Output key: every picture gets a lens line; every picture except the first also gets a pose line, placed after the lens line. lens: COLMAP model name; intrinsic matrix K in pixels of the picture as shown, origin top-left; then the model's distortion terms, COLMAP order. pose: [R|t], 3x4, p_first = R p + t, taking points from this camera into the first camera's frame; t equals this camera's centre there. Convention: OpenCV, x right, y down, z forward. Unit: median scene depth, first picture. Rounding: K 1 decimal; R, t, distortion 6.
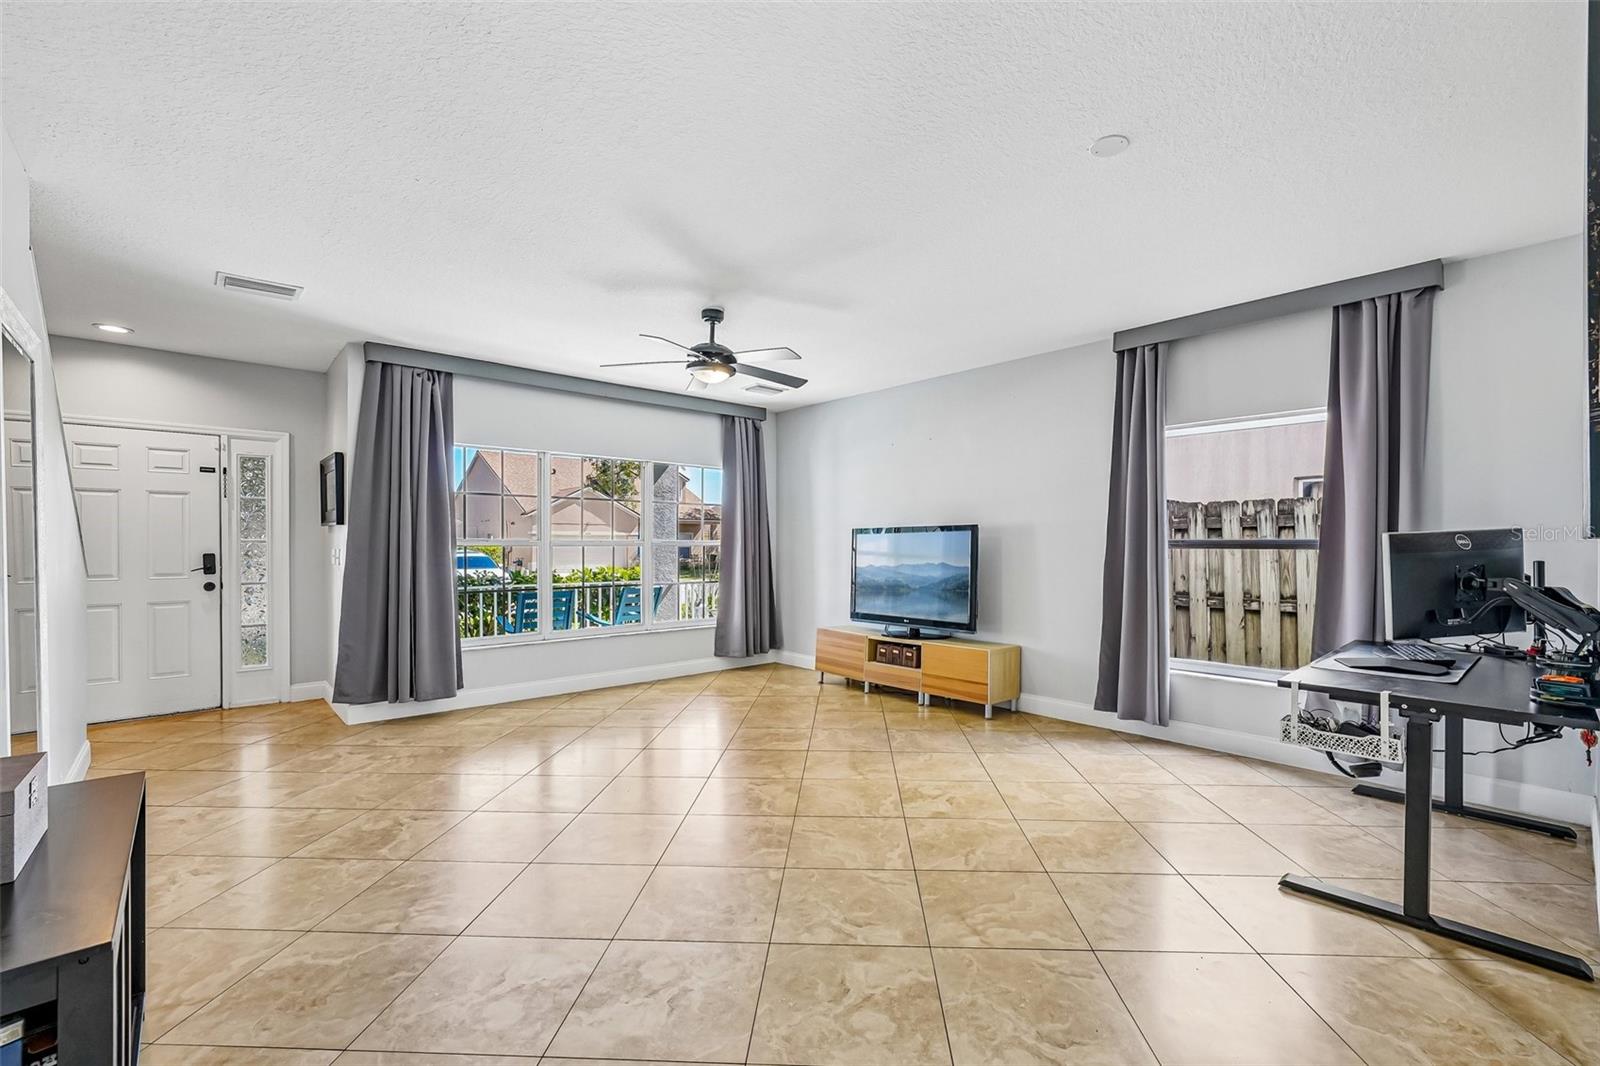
lens RADIAL K [[684.0, 0, 800.1], [0, 684.0, 532.1], [0, 0, 1]] dist [0.000087, 0.000312]
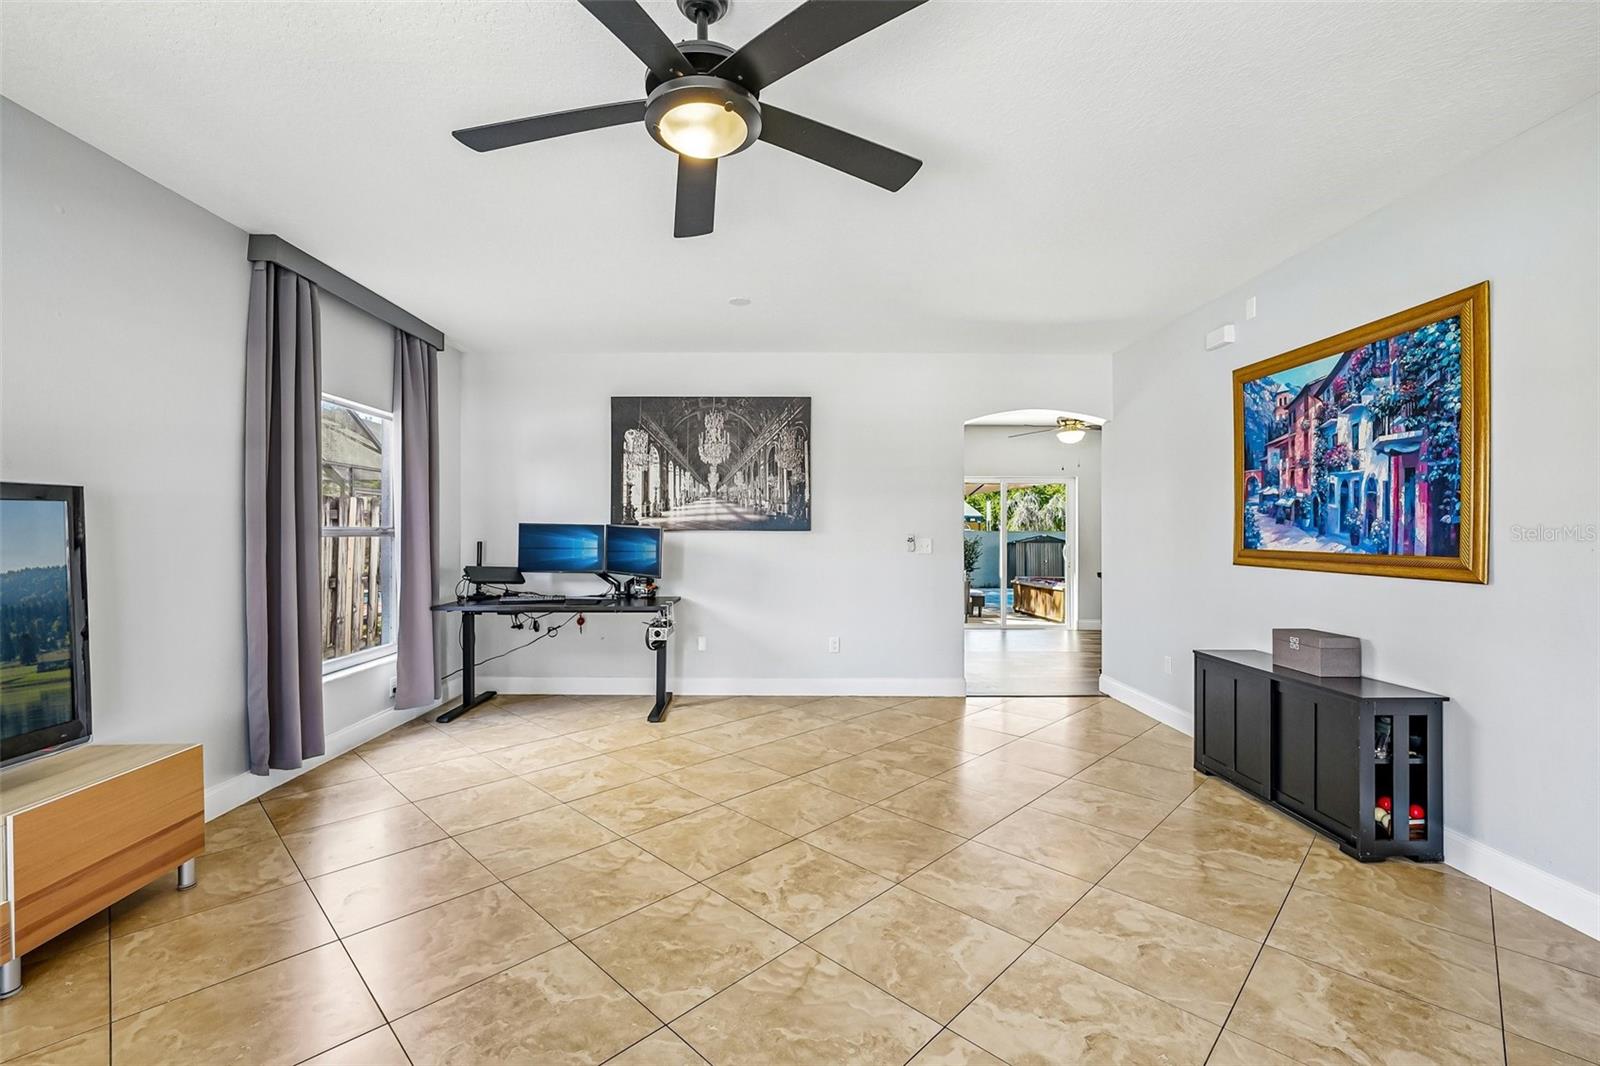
lens RADIAL K [[684.0, 0, 798.9], [0, 684.0, 535.8], [0, 0, 1]] dist [0.000087, 0.000312]
pose [[-0.764692, -0.006398, 0.644365, -0.539419], [-0.014464, 0.999869, -0.007237, 0.024780], [-0.644234, -0.014854, -0.764684, 1.561943]]
